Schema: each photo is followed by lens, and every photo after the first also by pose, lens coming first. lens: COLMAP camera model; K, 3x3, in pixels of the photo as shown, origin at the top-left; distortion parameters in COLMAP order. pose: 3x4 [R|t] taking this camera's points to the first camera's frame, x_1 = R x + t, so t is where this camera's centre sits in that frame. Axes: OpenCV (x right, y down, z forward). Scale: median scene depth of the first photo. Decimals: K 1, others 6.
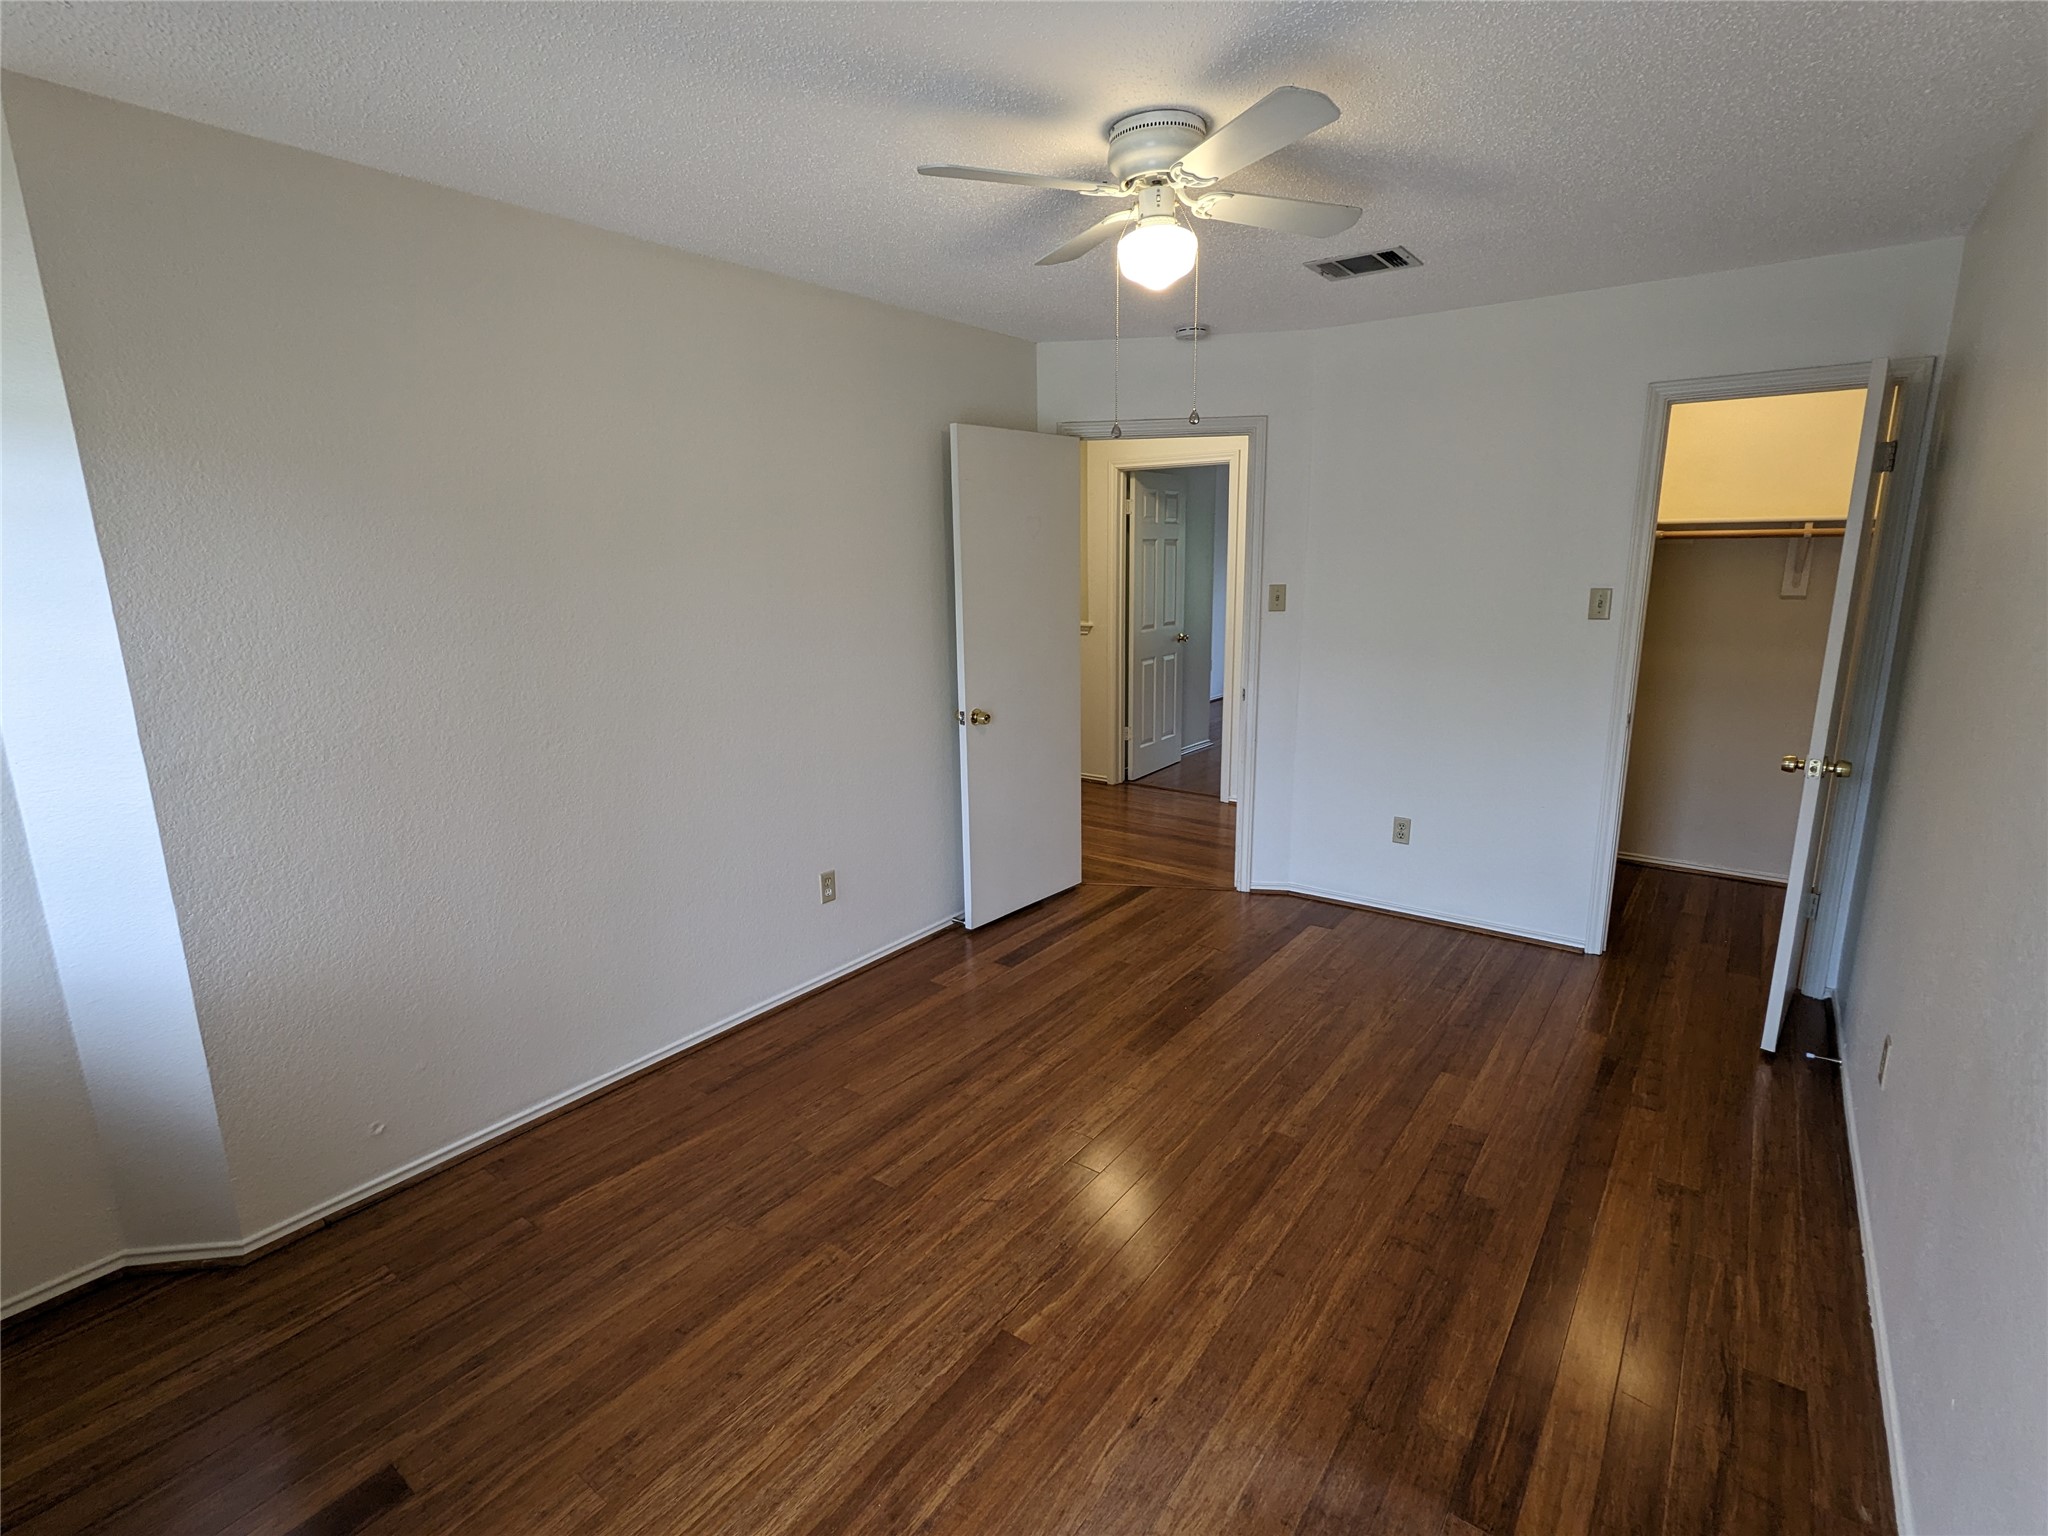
lens RADIAL K [[988.4, 0, 1024.0], [0, 988.4, 768.0], [0, 0, 1]] dist [-0.003115, 0.006746]
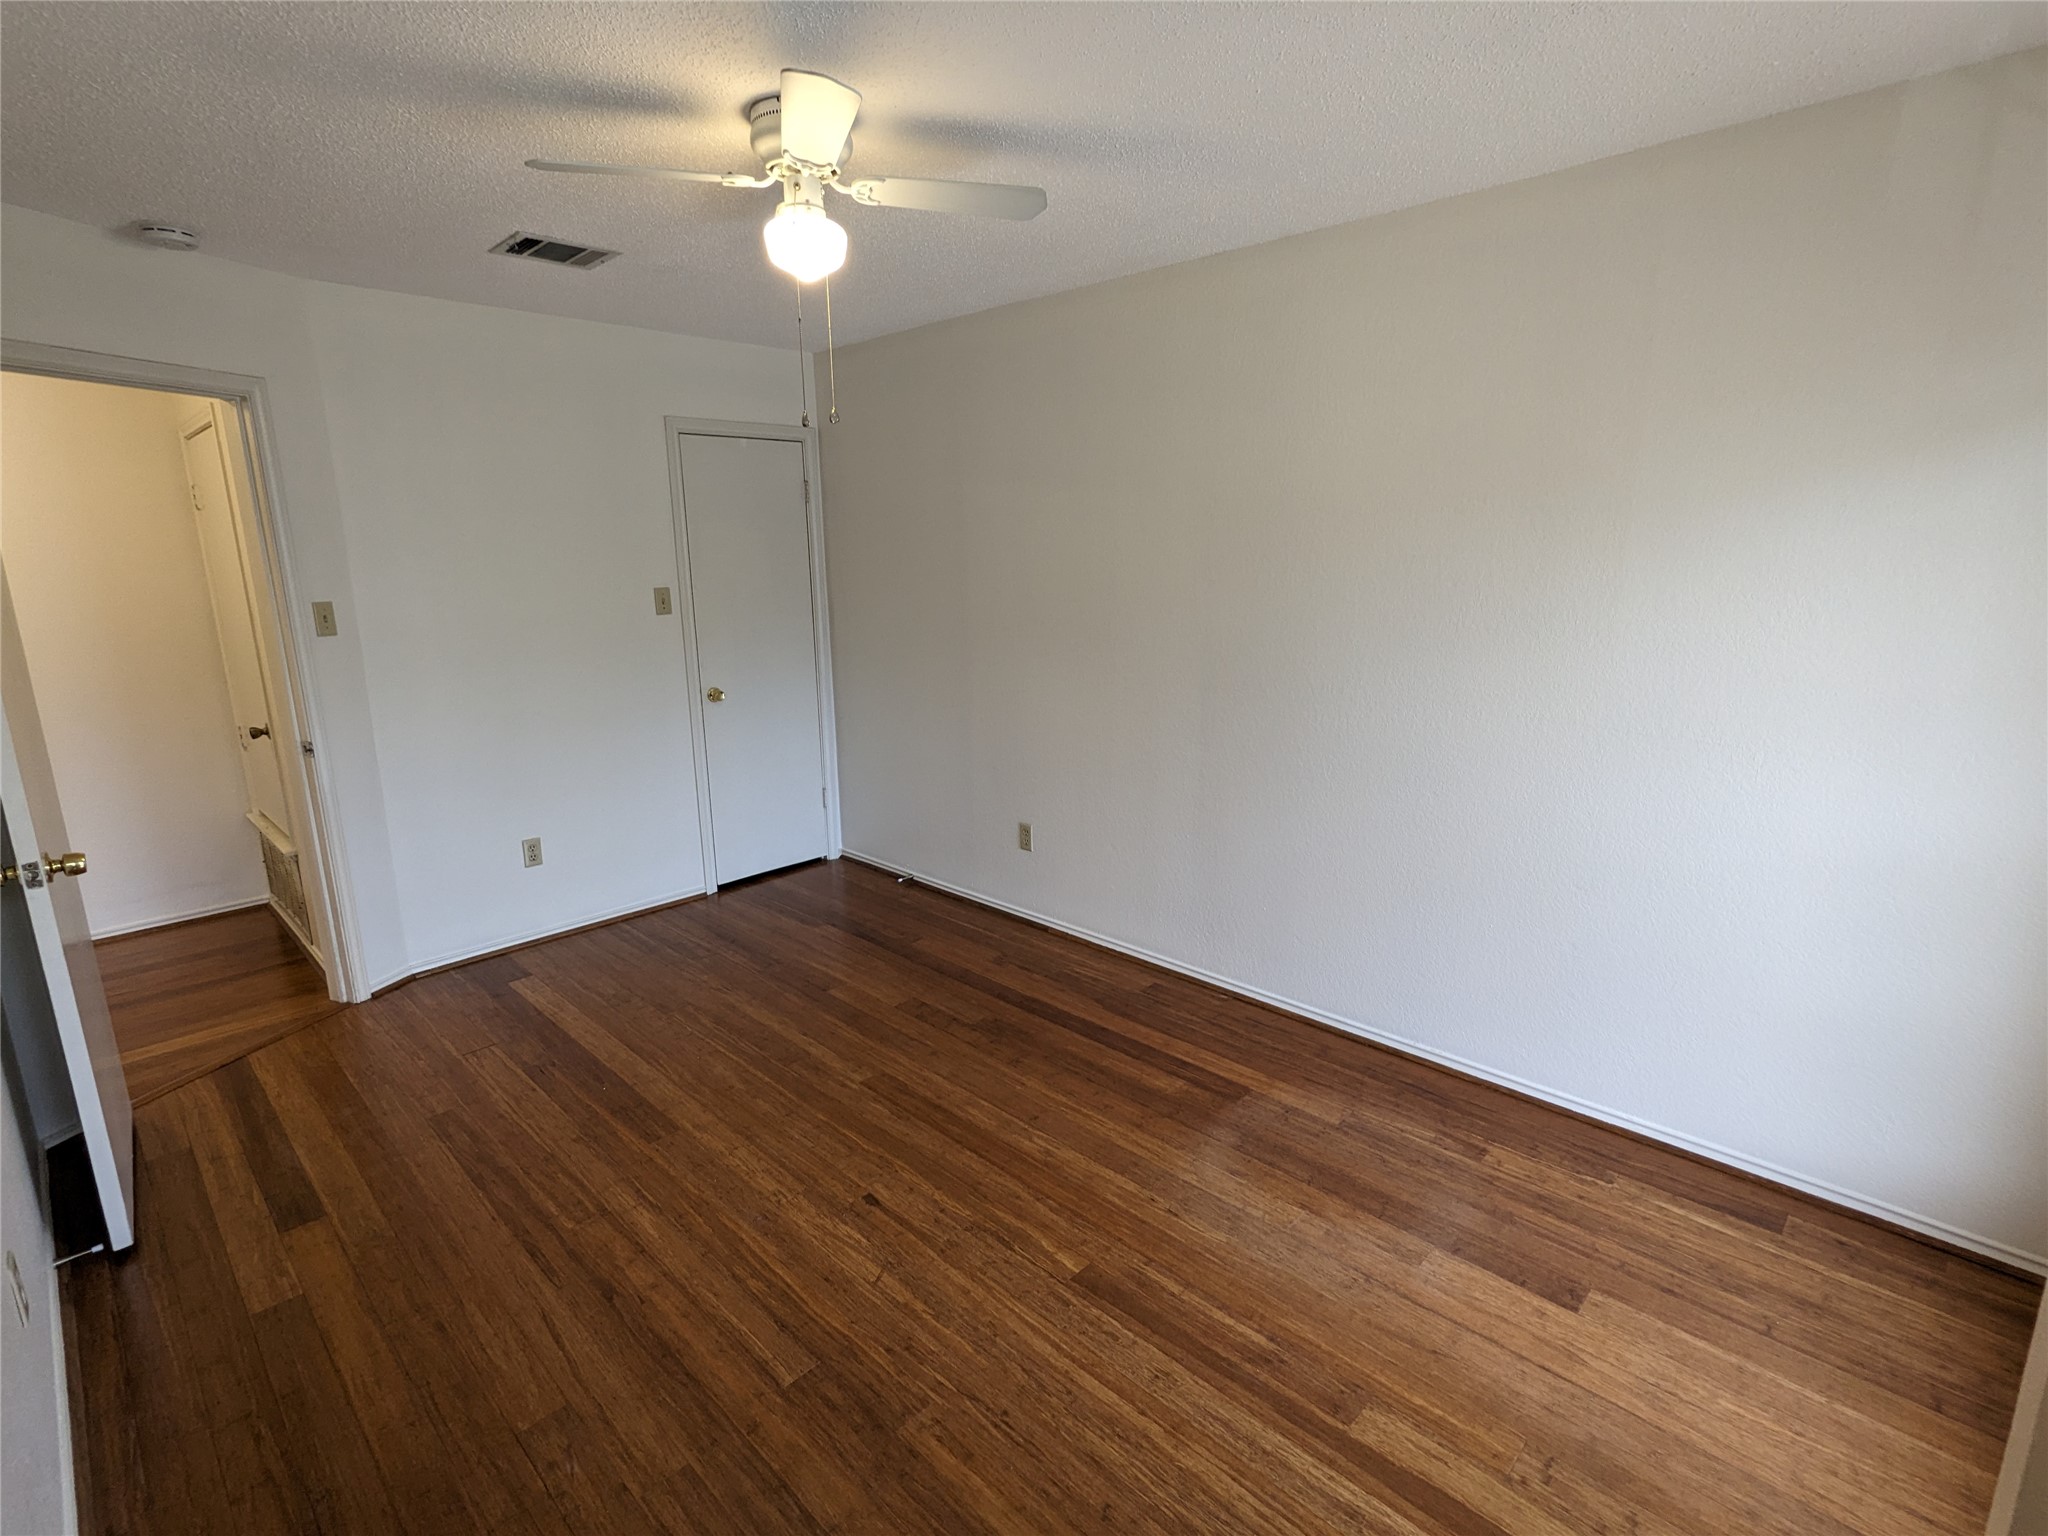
lens RADIAL K [[988.4, 0, 1024.0], [0, 988.4, 768.0], [0, 0, 1]] dist [-0.003115, 0.006746]
pose [[0.140110, -0.209290, 0.967764, -0.802737], [0.226901, 0.958182, 0.174368, -0.128234], [-0.963787, 0.195156, 0.181739, 0.643482]]
